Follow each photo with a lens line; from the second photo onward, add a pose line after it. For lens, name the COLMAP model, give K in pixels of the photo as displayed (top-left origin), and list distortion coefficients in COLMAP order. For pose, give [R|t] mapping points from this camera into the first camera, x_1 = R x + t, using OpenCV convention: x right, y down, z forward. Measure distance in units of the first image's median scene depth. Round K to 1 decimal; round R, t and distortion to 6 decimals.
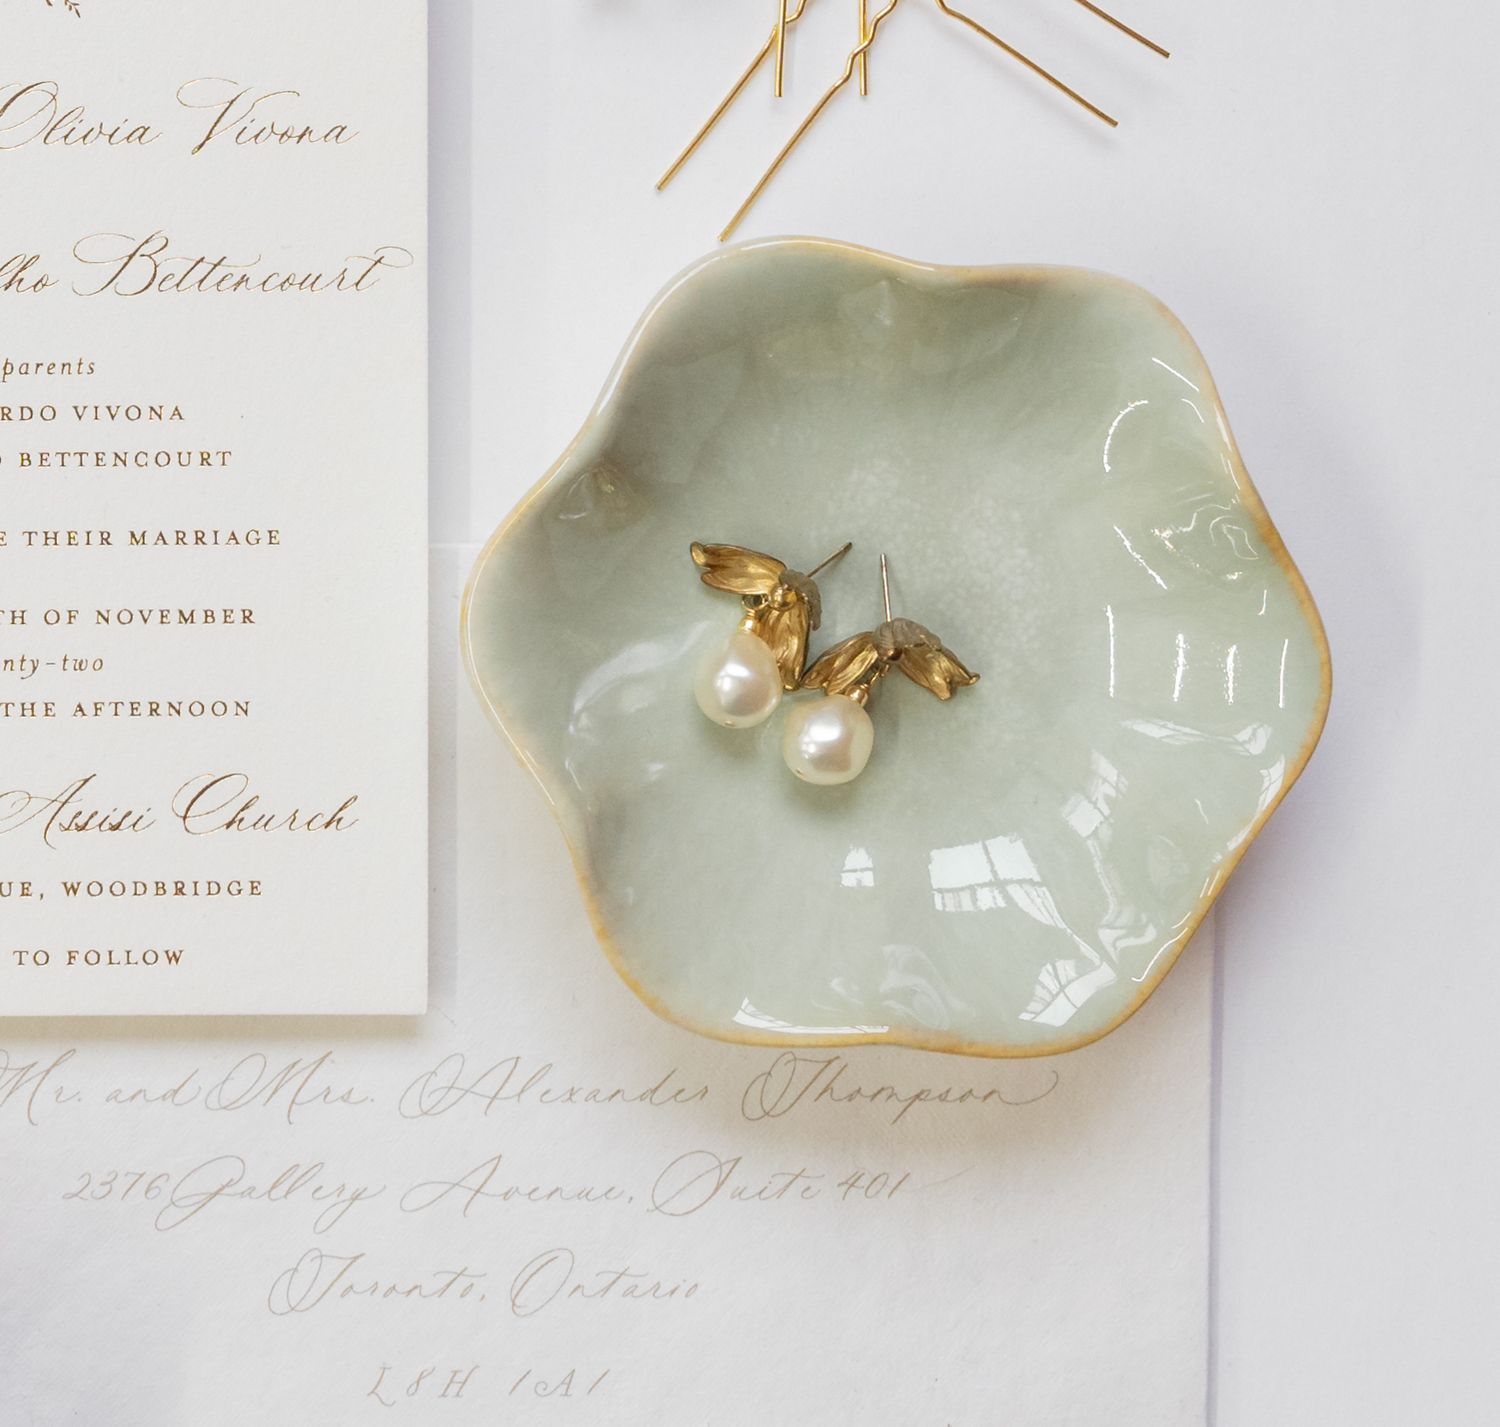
lens RADIAL K [[1376.4, 0, 751.5], [0, 1376.4, 713.4], [0, 0, 1]] dist [-0.000680, 0.000000]
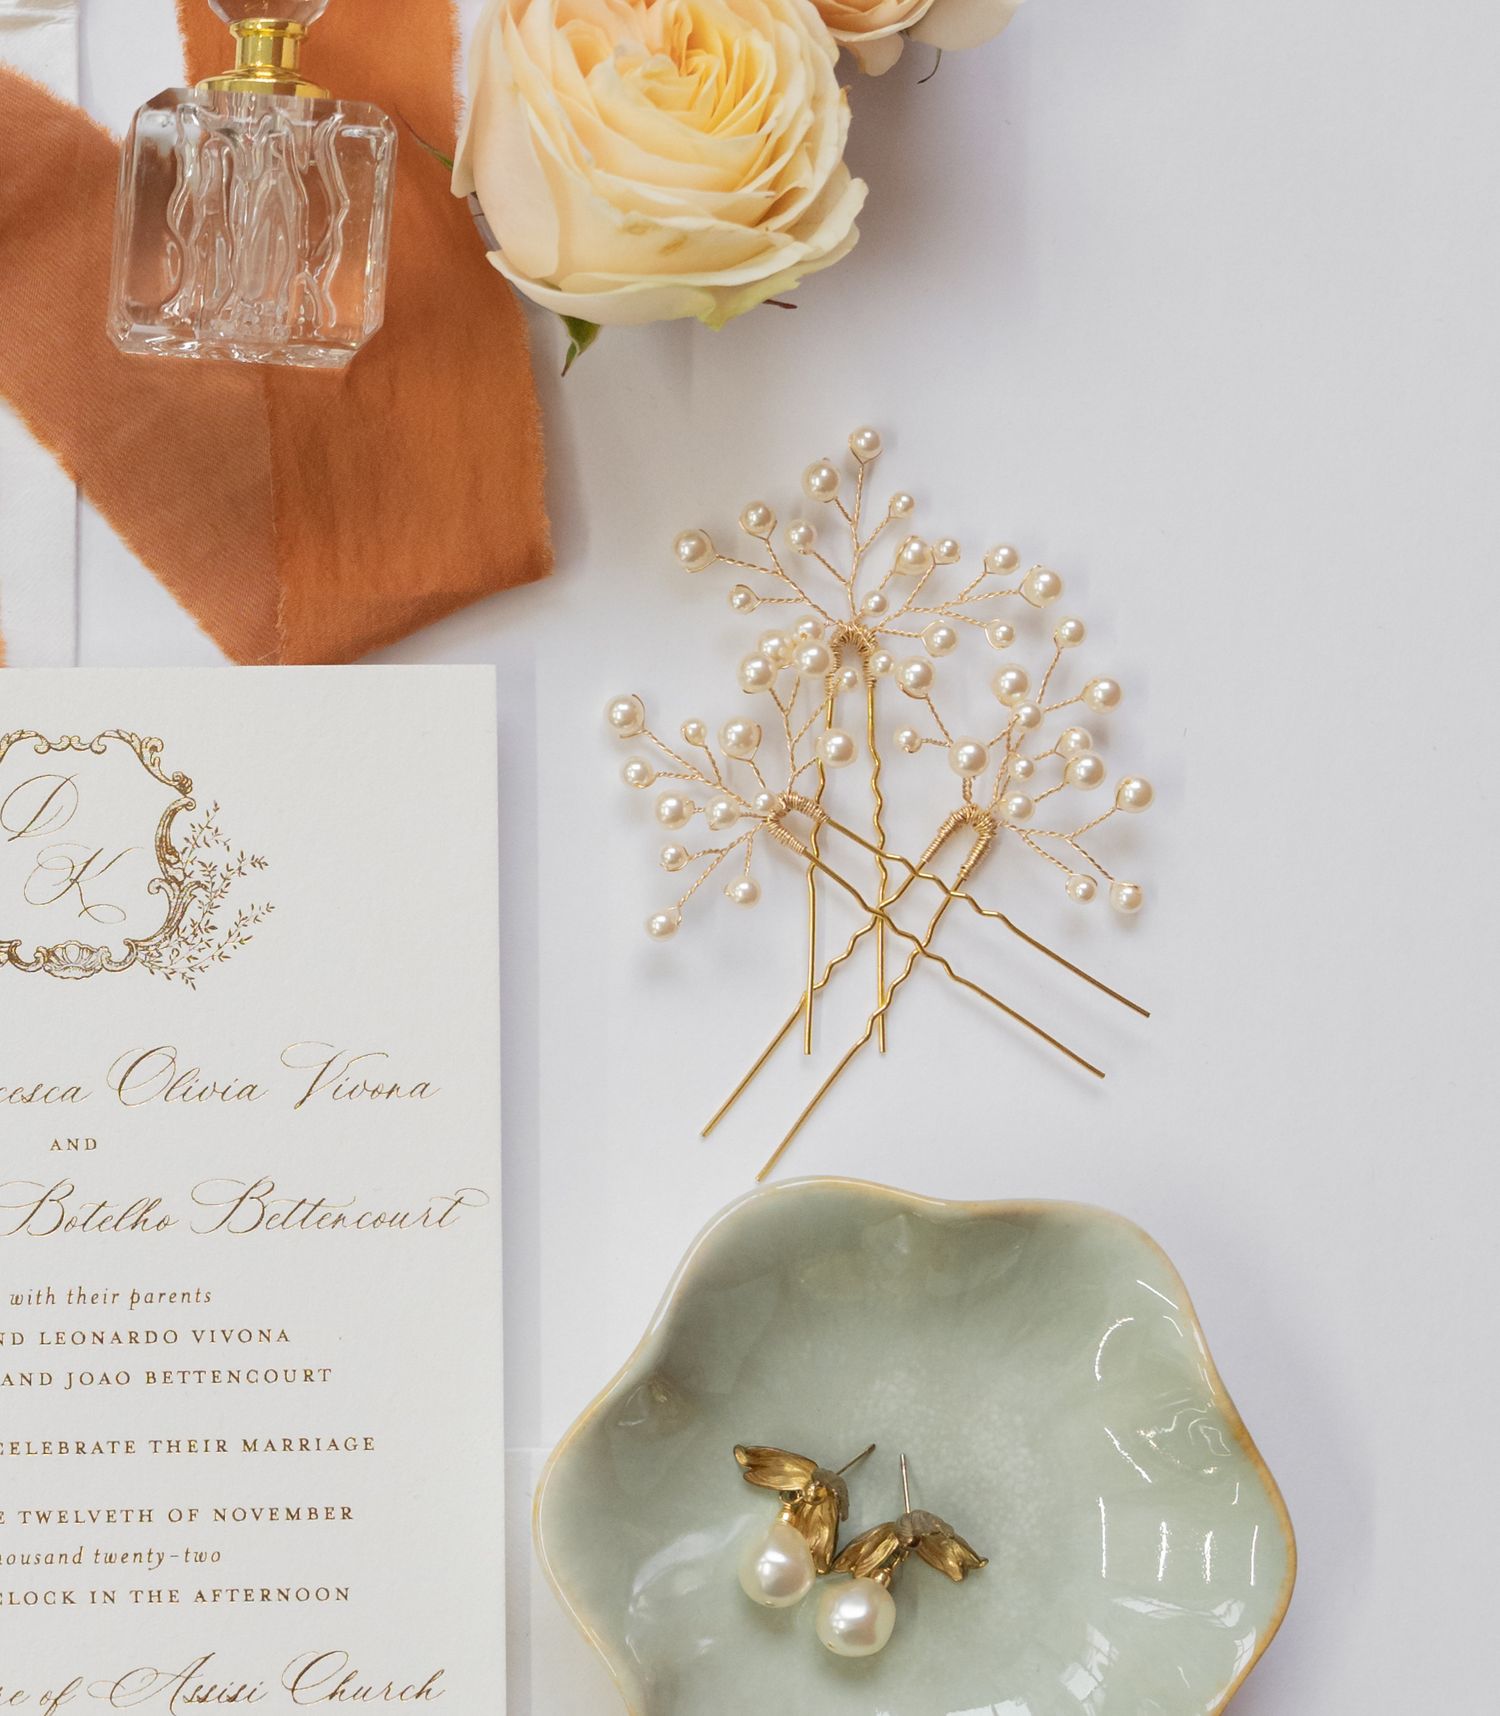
lens RADIAL K [[1518.3, 0, 748.4], [0, 1518.3, 858.1], [0, 0, 1]] dist [-0.001347, 0.000808]
pose [[0.999965, -0.008388, 0.000067, -0.028314], [0.008389, 0.999964, -0.000801, -0.610253], [-0.000060, 0.000802, 1.000000, -0.259770]]
